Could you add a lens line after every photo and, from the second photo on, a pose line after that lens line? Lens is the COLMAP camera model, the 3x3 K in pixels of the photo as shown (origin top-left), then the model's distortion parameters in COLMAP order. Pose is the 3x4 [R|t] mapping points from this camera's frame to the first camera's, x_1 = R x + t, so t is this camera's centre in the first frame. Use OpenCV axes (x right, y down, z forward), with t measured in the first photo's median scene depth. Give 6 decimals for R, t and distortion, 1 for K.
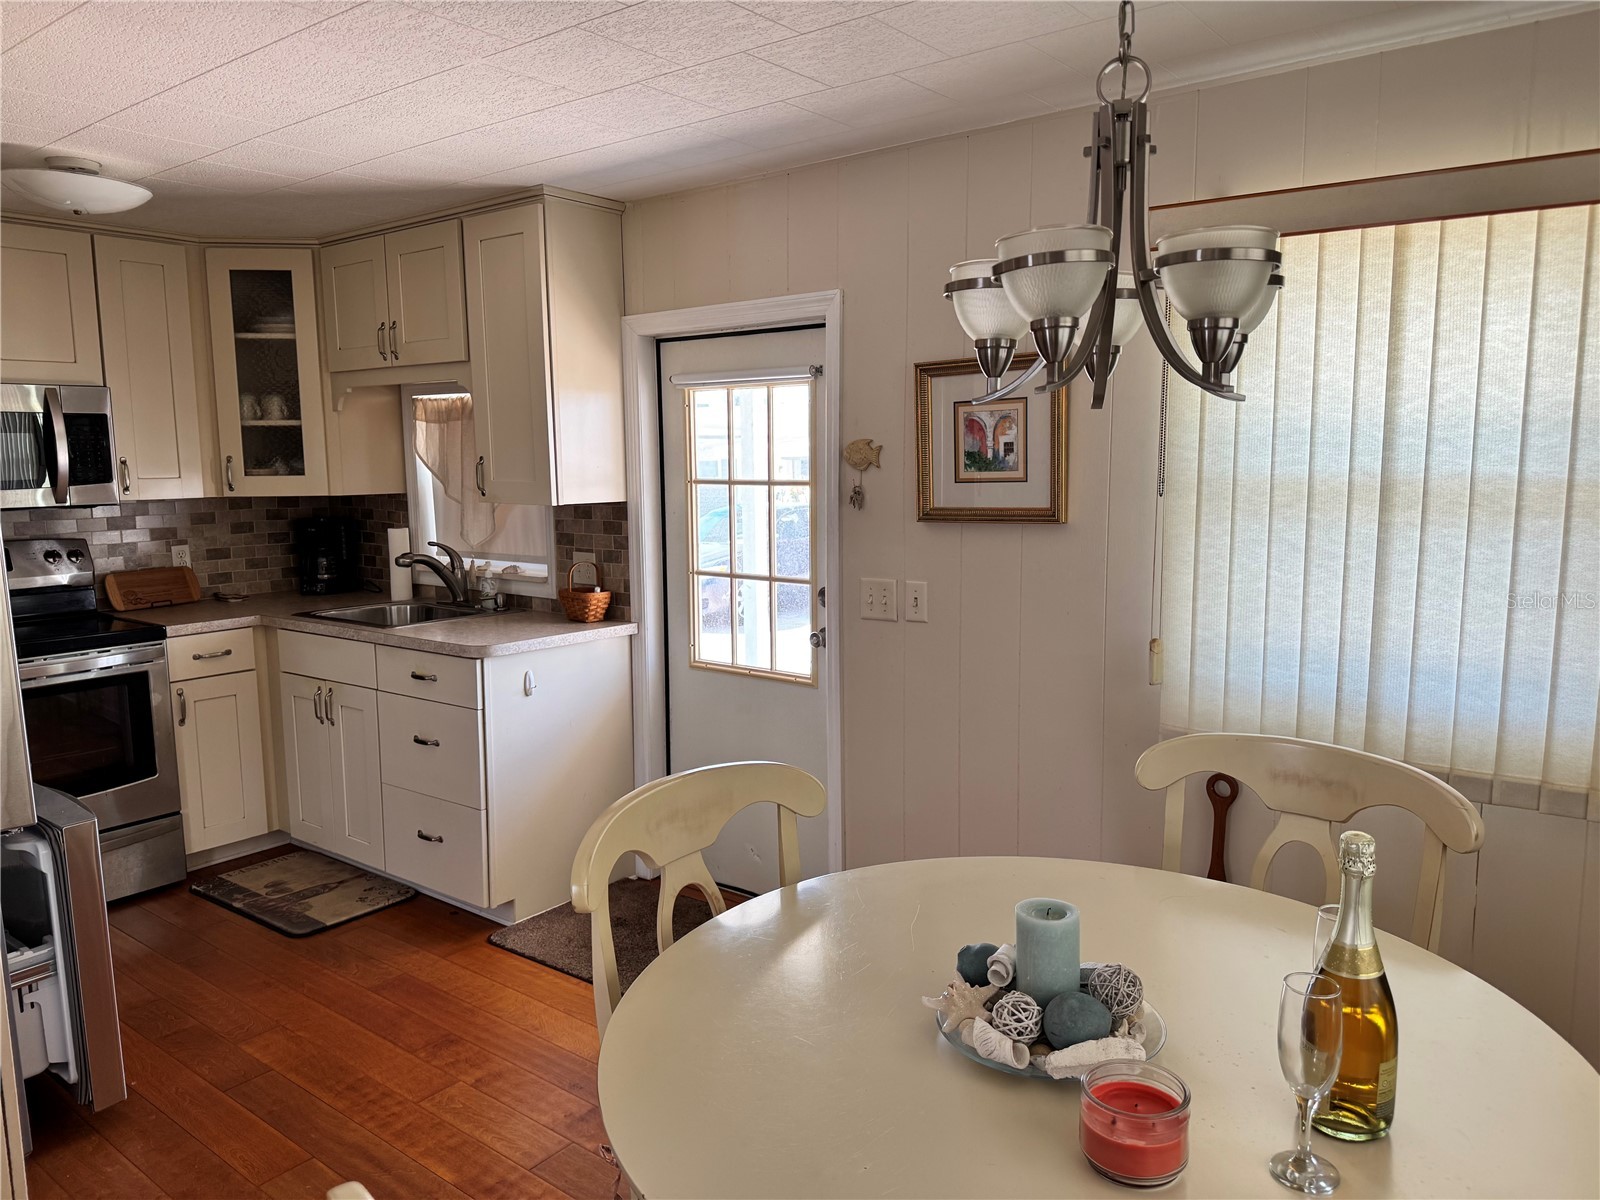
lens RADIAL K [[1143.6, 0, 799.4], [0, 1143.6, 604.2], [0, 0, 1]] dist [0.046470, -0.000438]
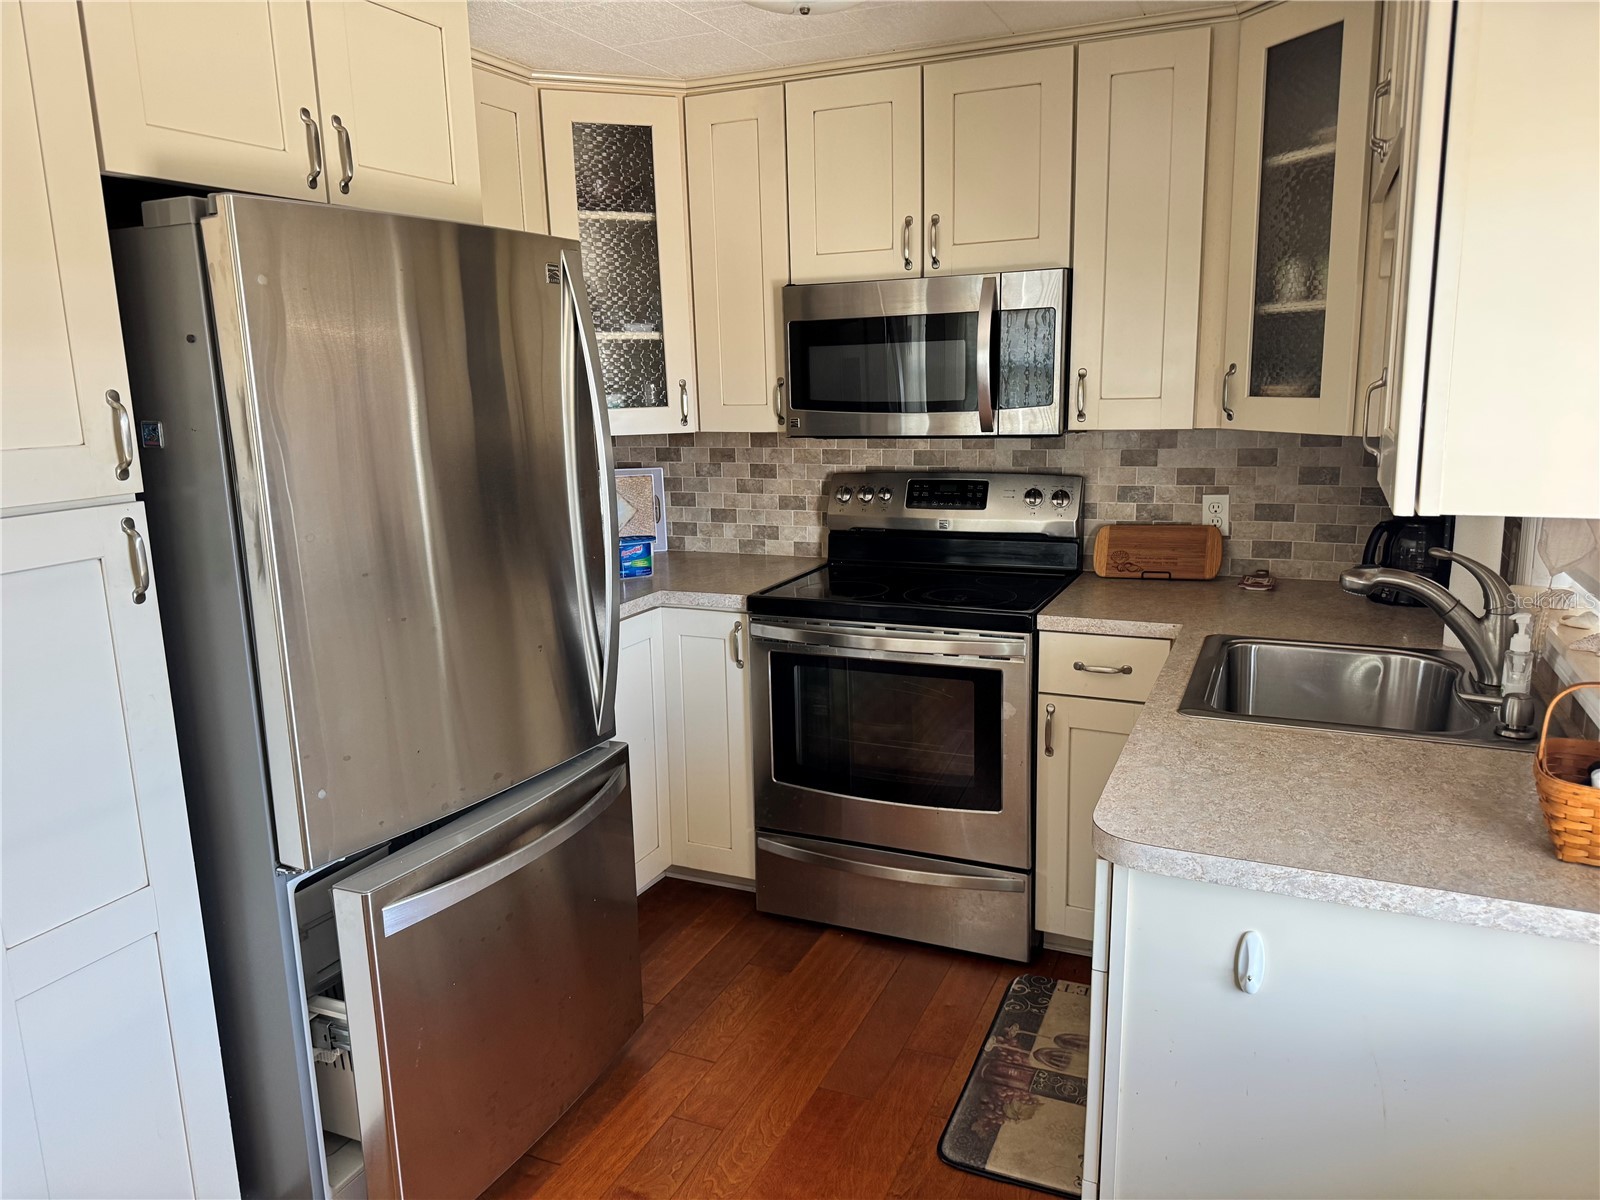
lens RADIAL K [[1143.6, 0, 800.9], [0, 1143.6, 583.2], [0, 0, 1]] dist [0.046470, -0.000438]
pose [[0.250231, 0.185961, -0.950159, 0.064963], [-0.110132, 0.980478, 0.162891, -0.087195], [0.961902, 0.063883, 0.265826, 0.611596]]
